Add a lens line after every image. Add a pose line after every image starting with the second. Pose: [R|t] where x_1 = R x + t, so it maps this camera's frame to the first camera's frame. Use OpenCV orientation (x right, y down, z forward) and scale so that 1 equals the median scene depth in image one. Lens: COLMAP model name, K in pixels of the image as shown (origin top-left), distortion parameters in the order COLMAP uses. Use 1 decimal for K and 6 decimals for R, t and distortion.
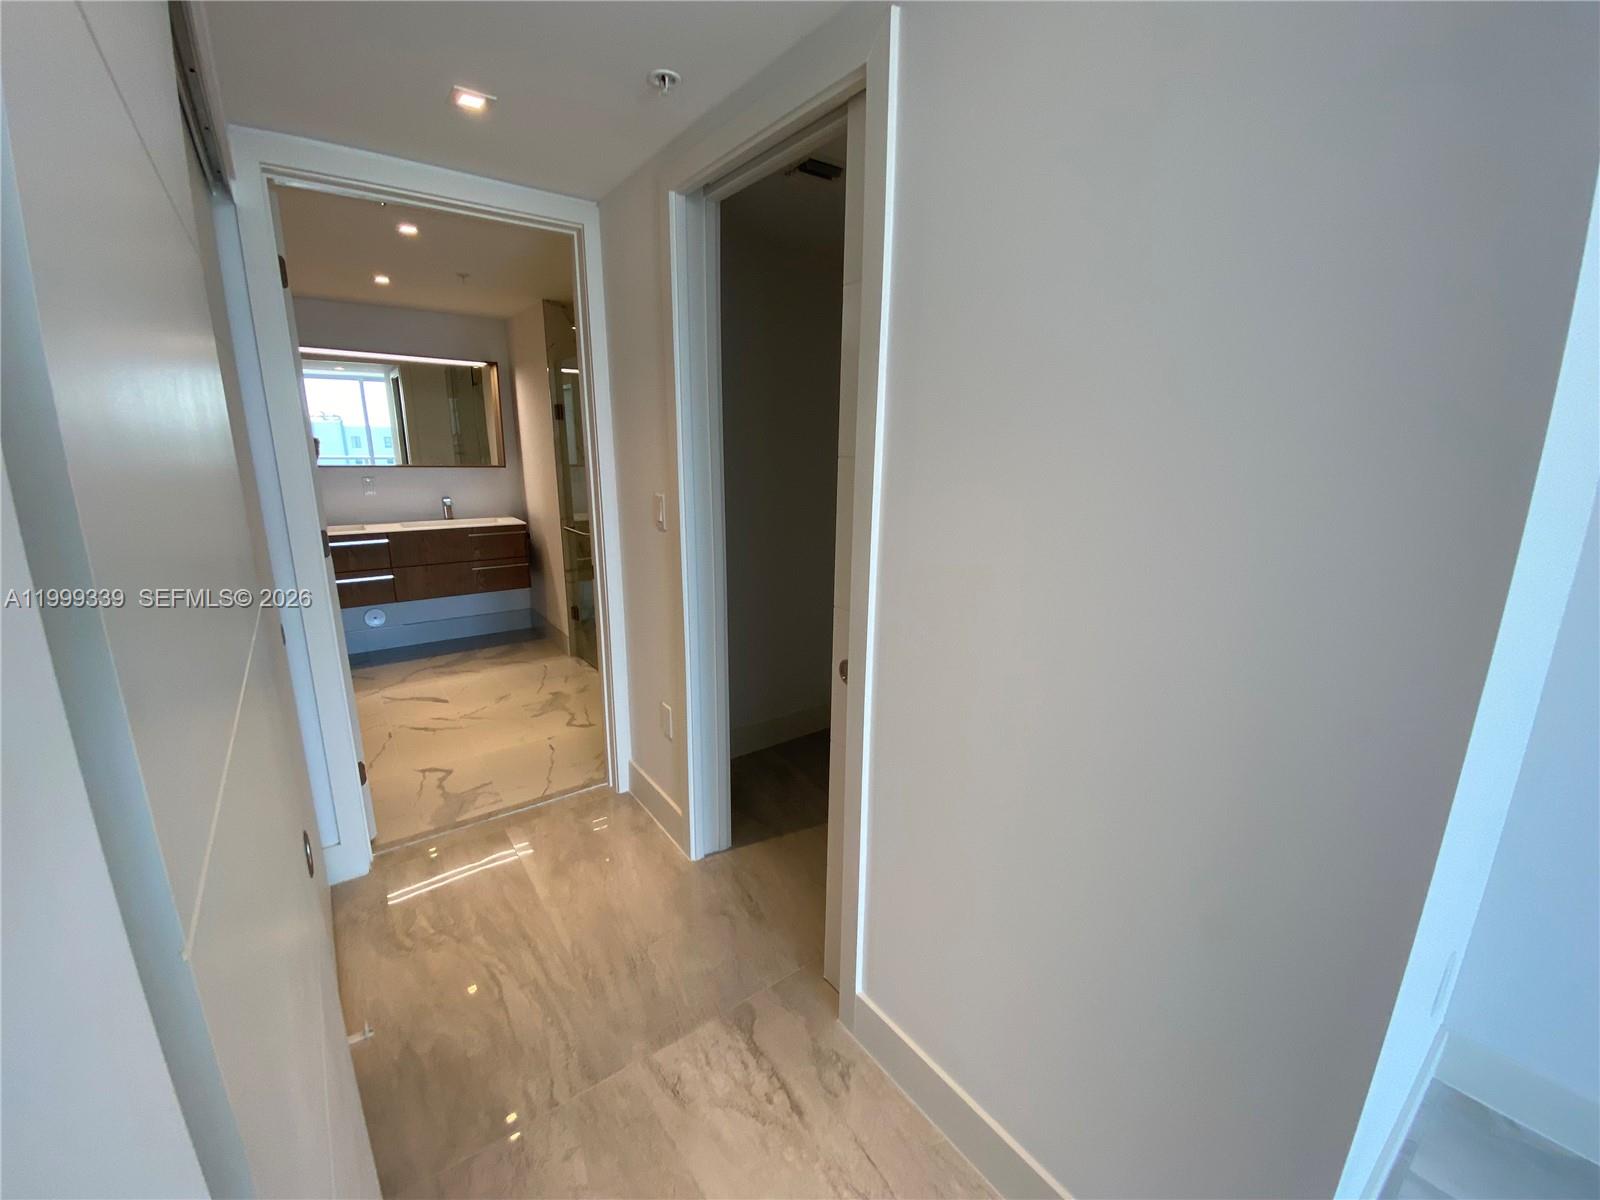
lens RADIAL K [[654.7, 0, 804.9], [0, 654.7, 599.1], [0, 0, 1]] dist [0.000784, -0.000112]
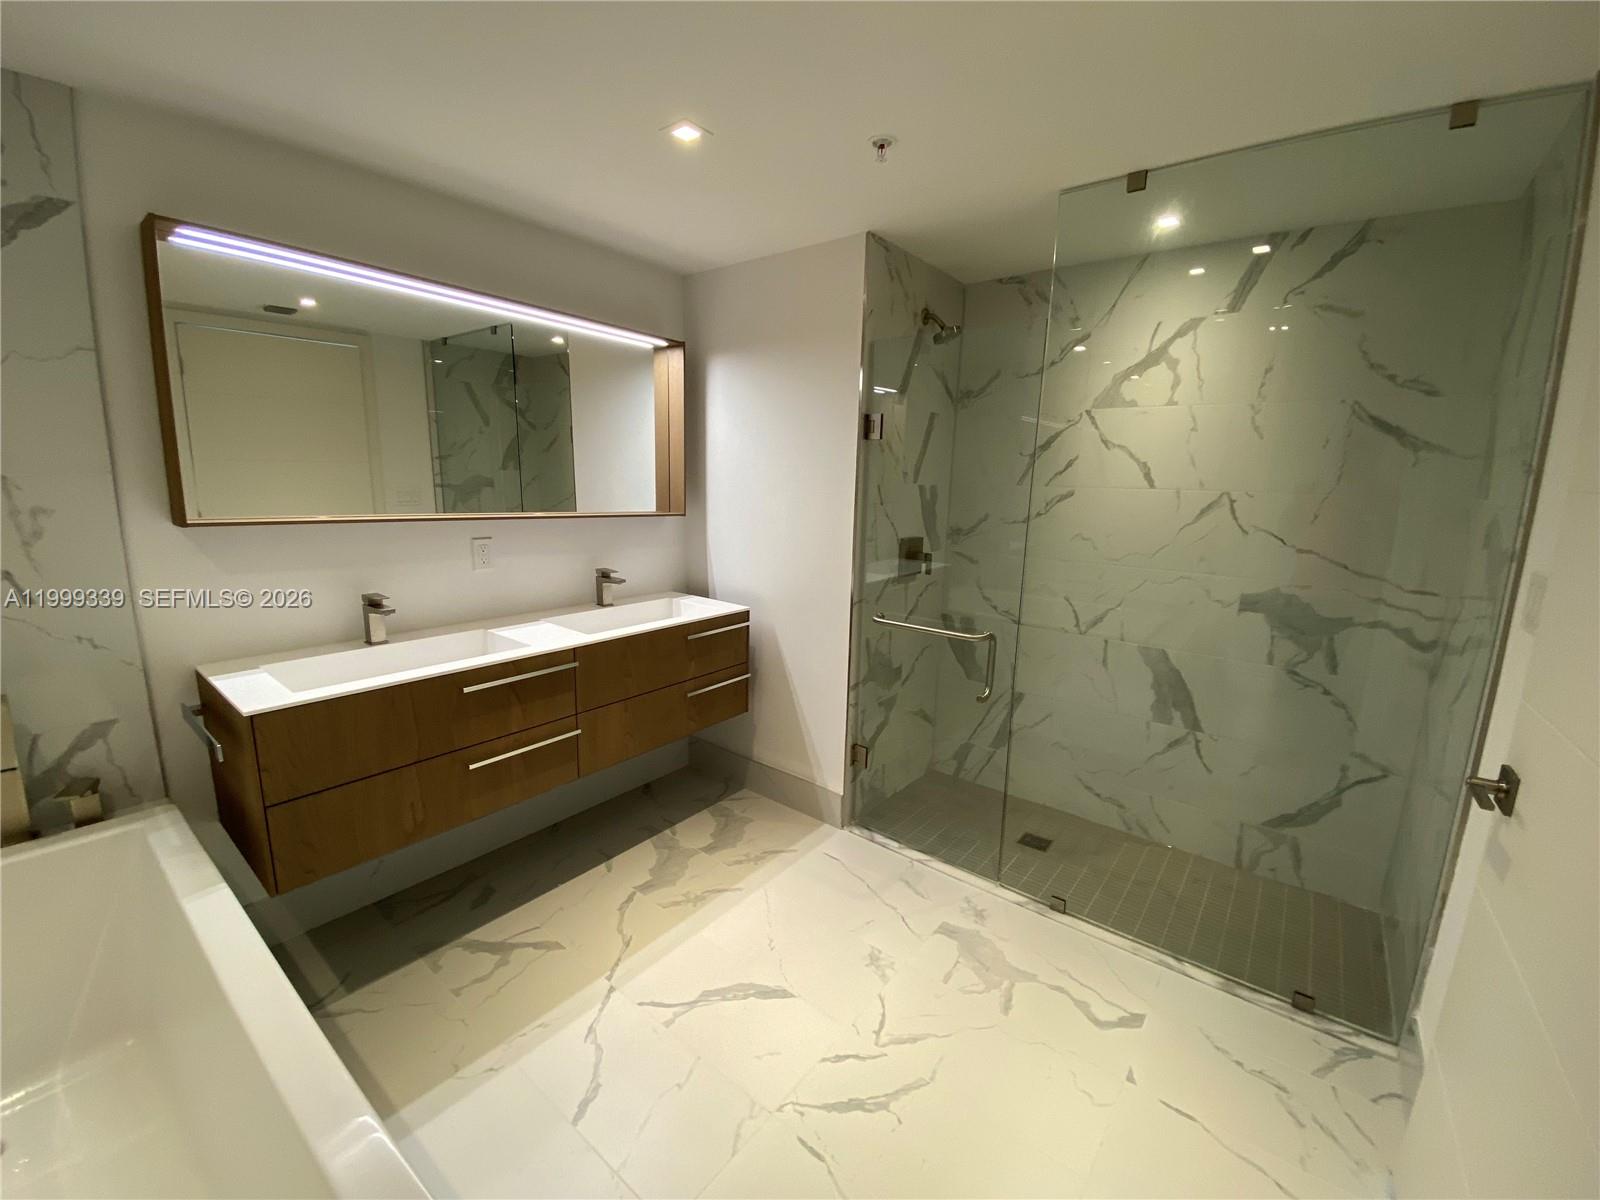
lens RADIAL K [[654.7, 0, 796.6], [0, 654.7, 597.7], [0, 0, 1]] dist [0.000784, -0.000112]
pose [[0.969478, -0.039221, 0.242022, -0.602472], [0.048238, 0.998341, -0.031440, -0.119856], [-0.240388, 0.042155, 0.969761, 0.464413]]
